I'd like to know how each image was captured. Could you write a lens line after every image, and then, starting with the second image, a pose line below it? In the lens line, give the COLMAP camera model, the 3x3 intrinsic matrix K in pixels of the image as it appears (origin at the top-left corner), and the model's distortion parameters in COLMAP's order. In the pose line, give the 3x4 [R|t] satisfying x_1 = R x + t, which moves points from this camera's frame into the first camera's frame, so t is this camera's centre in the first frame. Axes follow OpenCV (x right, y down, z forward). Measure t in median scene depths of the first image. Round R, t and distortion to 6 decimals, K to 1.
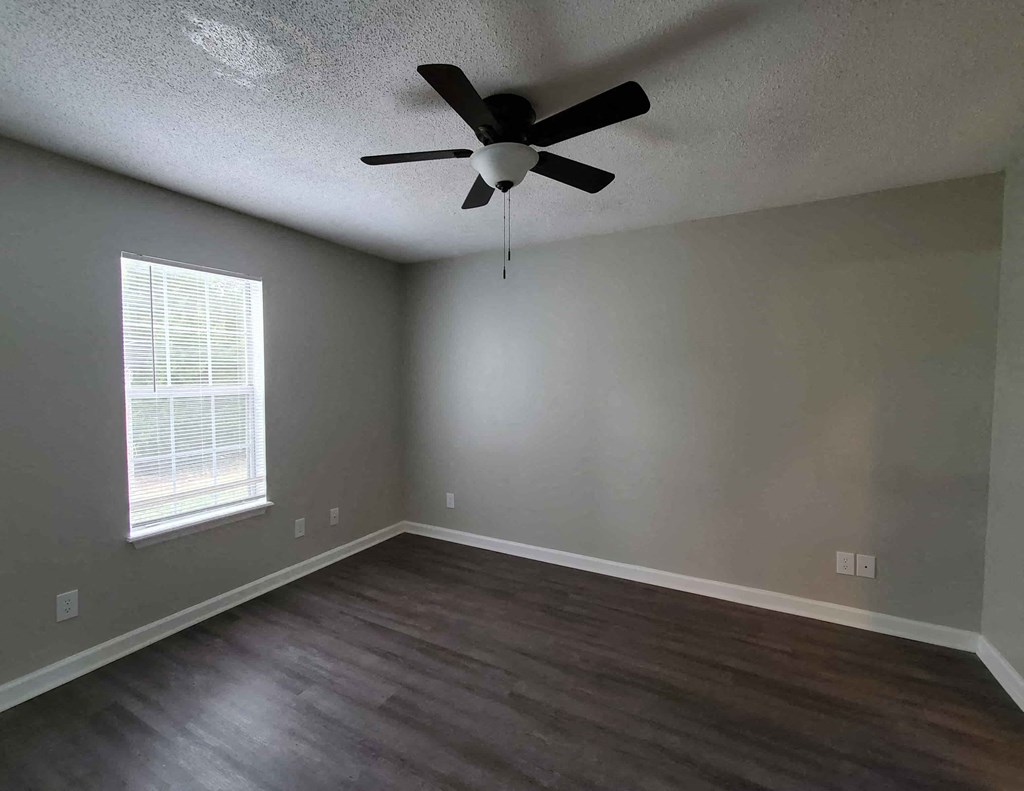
lens RADIAL K [[464.1, 0, 487.9], [0, 464.1, 402.1], [0, 0, 1]] dist [-0.000589, -0.000017]
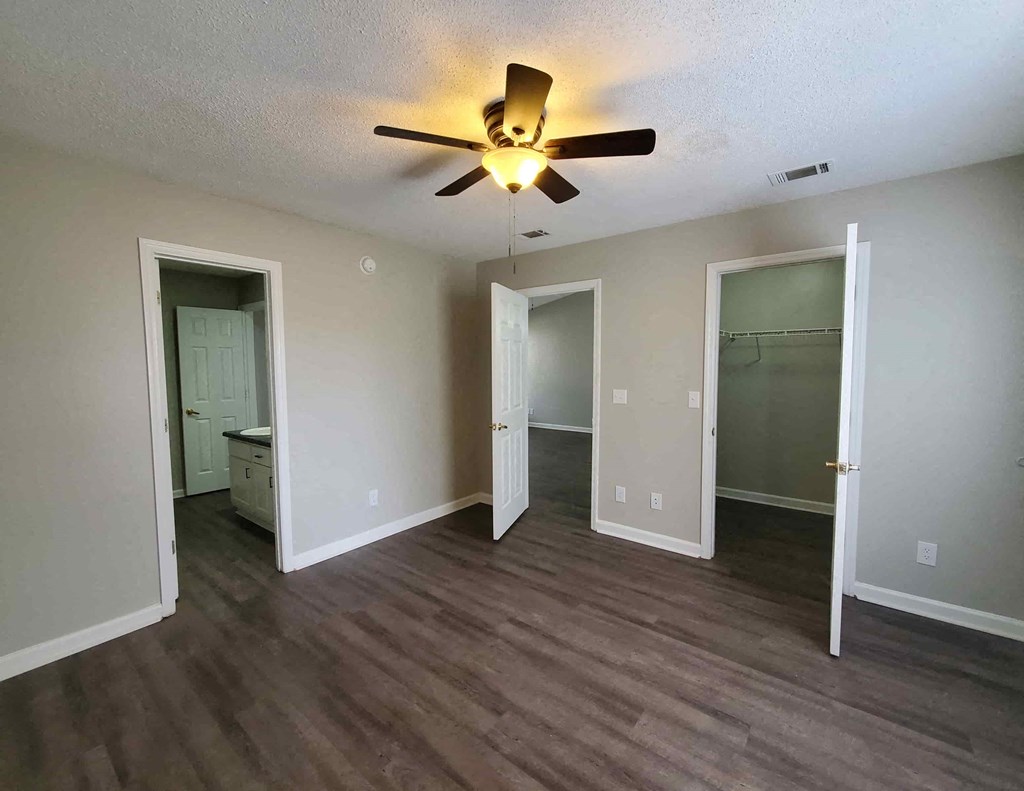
lens RADIAL K [[435.5, 0, 513.7], [0, 435.5, 392.7], [0, 0, 1]] dist [0.000881, -0.000307]
pose [[-0.987700, -0.002841, 0.156333, -0.090838], [0.014654, 0.993753, 0.110639, -0.076159], [-0.155671, 0.111569, -0.981488, 1.506273]]
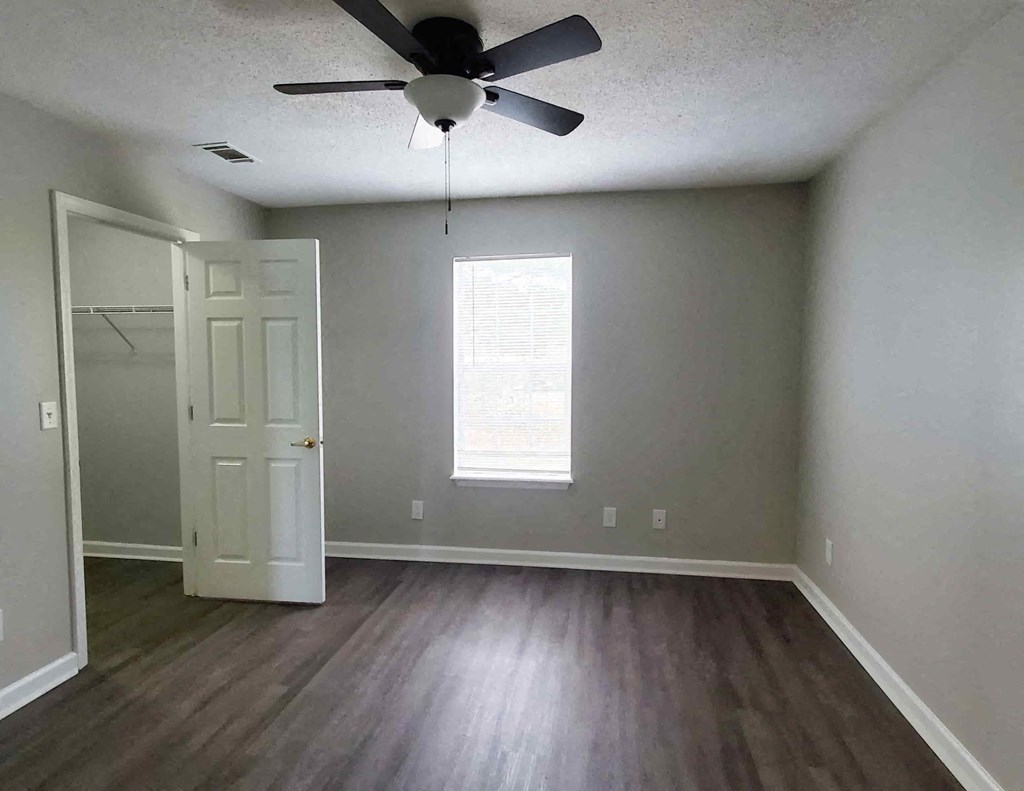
lens RADIAL K [[589.5, 0, 512.0], [0, 589.5, 395.5], [0, 0, 1]] dist [0.001722, -0.000152]
pose [[0.346851, 0.059148, -0.936053, 0.816625], [-0.042164, 0.997984, 0.047438, -0.021275], [0.936972, 0.023014, 0.348645, 0.551090]]
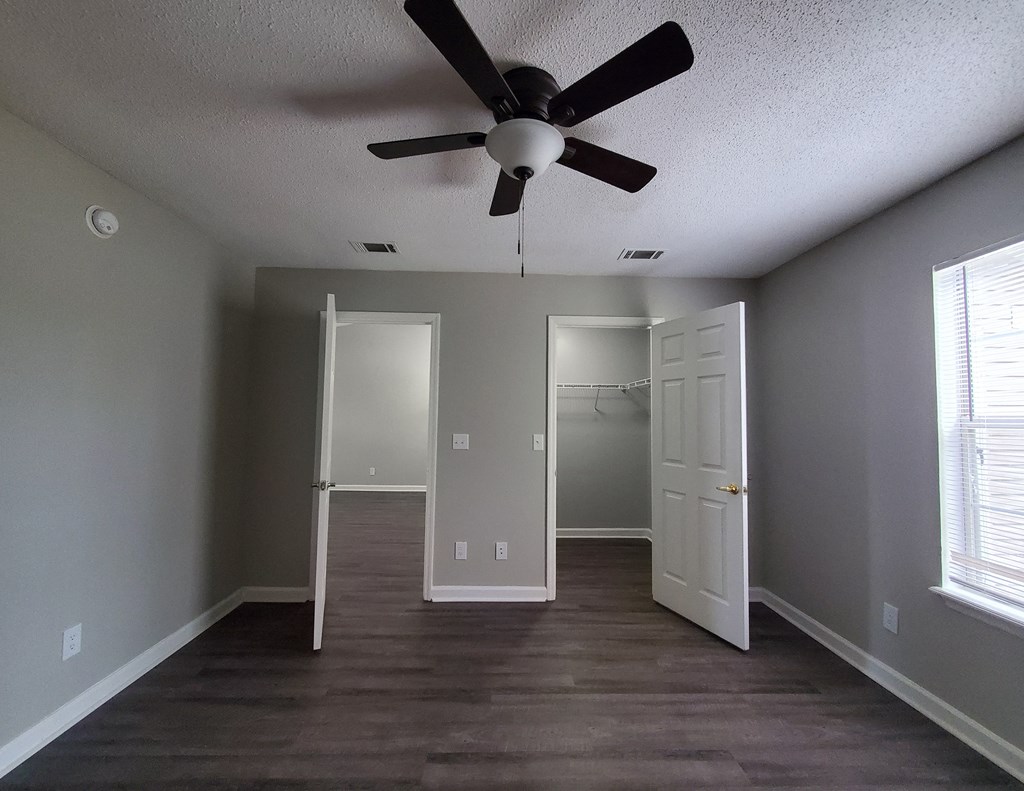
lens RADIAL K [[430.1, 0, 510.7], [0, 430.1, 397.2], [0, 0, 1]] dist [0.001436, 0.000151]
pose [[-0.859200, -0.033137, -0.510565, 0.332794], [-0.034099, 0.999390, -0.007481, -0.029747], [0.510502, 0.010982, -0.859807, 1.243337]]
